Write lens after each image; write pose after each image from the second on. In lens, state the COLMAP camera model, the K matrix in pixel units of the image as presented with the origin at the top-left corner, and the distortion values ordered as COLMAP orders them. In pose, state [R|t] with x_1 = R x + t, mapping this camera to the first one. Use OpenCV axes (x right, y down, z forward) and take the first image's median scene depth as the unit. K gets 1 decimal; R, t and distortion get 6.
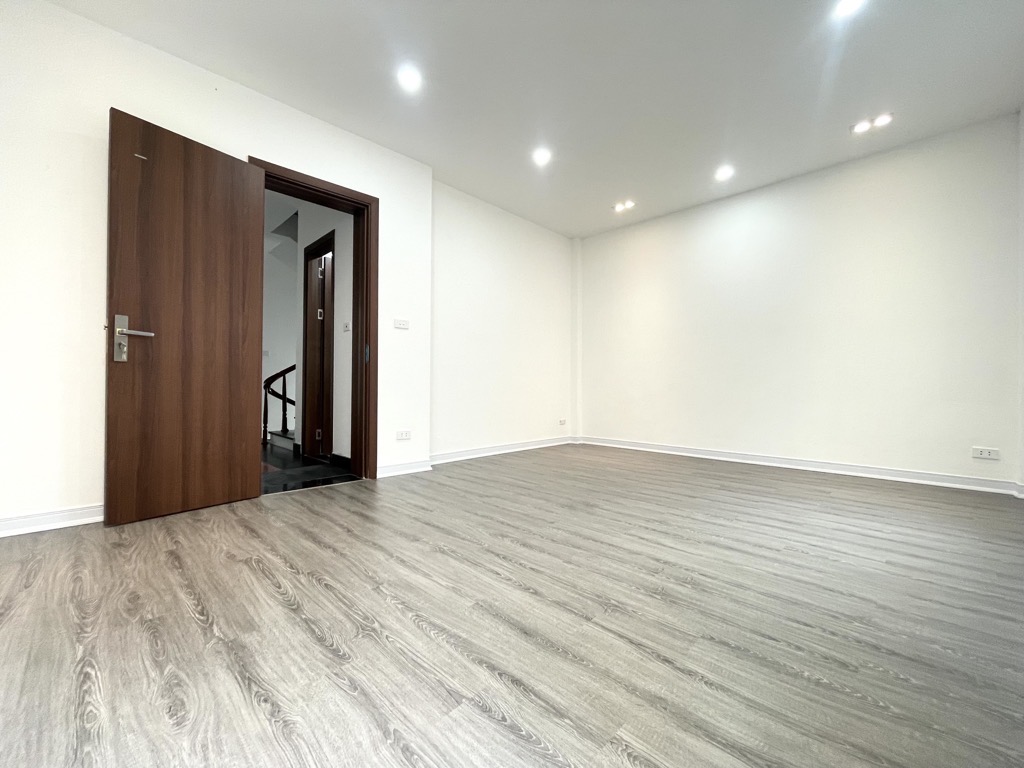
lens RADIAL K [[412.9, 0, 512.7], [0, 412.9, 384.3], [0, 0, 1]] dist [-0.003408, 0.000017]
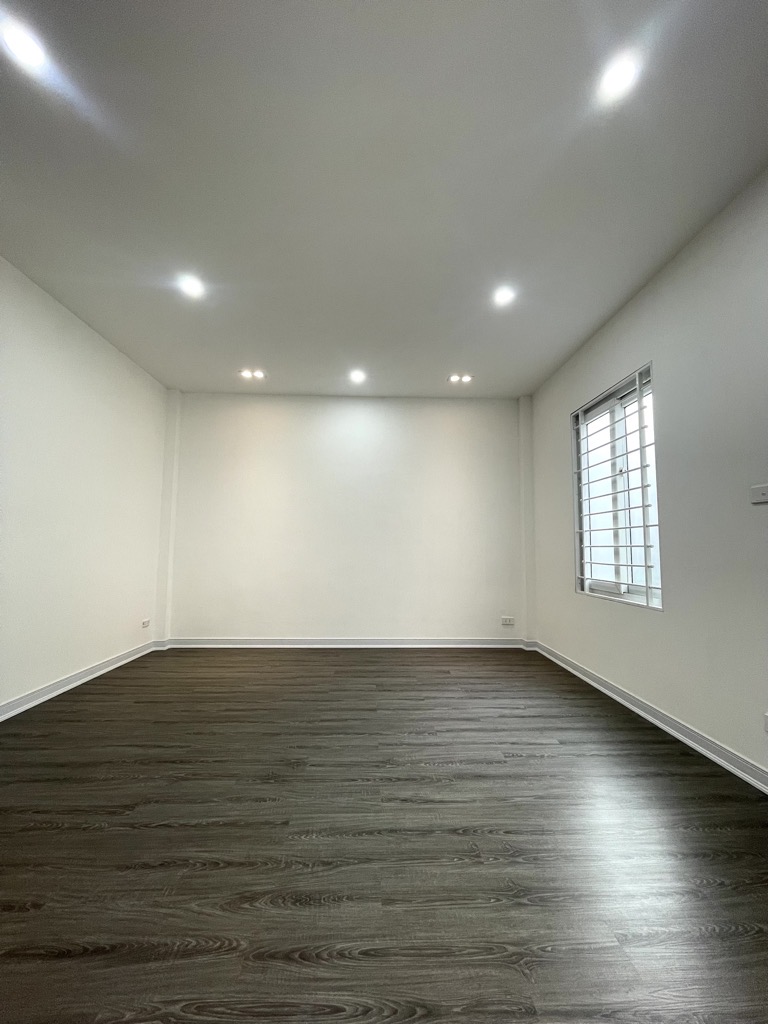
lens RADIAL K [[412.9, 0, 381.2], [0, 412.9, 515.1], [0, 0, 1]] dist [-0.003408, 0.000017]
pose [[0.692412, 0.060217, 0.718985, -0.354721], [-0.007218, 0.997039, -0.076554, -0.137363], [-0.721466, 0.047818, 0.690797, 0.439587]]
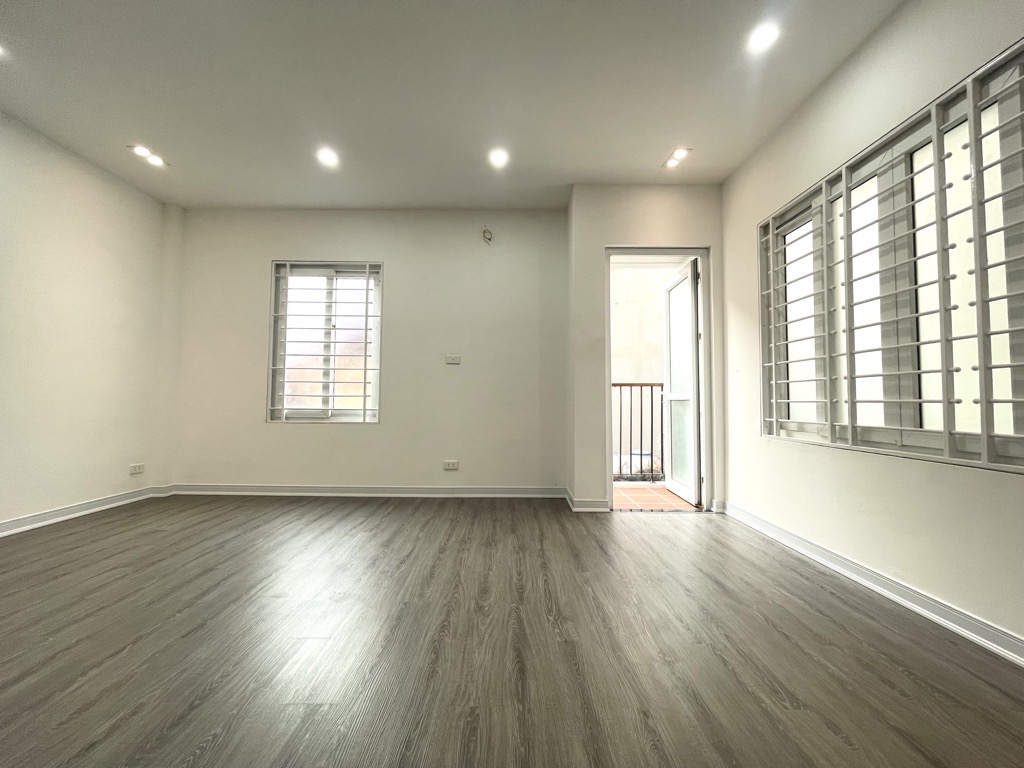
lens RADIAL K [[412.9, 0, 512.3], [0, 412.9, 381.5], [0, 0, 1]] dist [-0.003408, 0.000017]
pose [[-0.703951, 0.023150, 0.709871, -0.707439], [-0.015350, 0.998739, -0.047792, -0.067316], [-0.710083, -0.044540, -0.702708, 1.613632]]
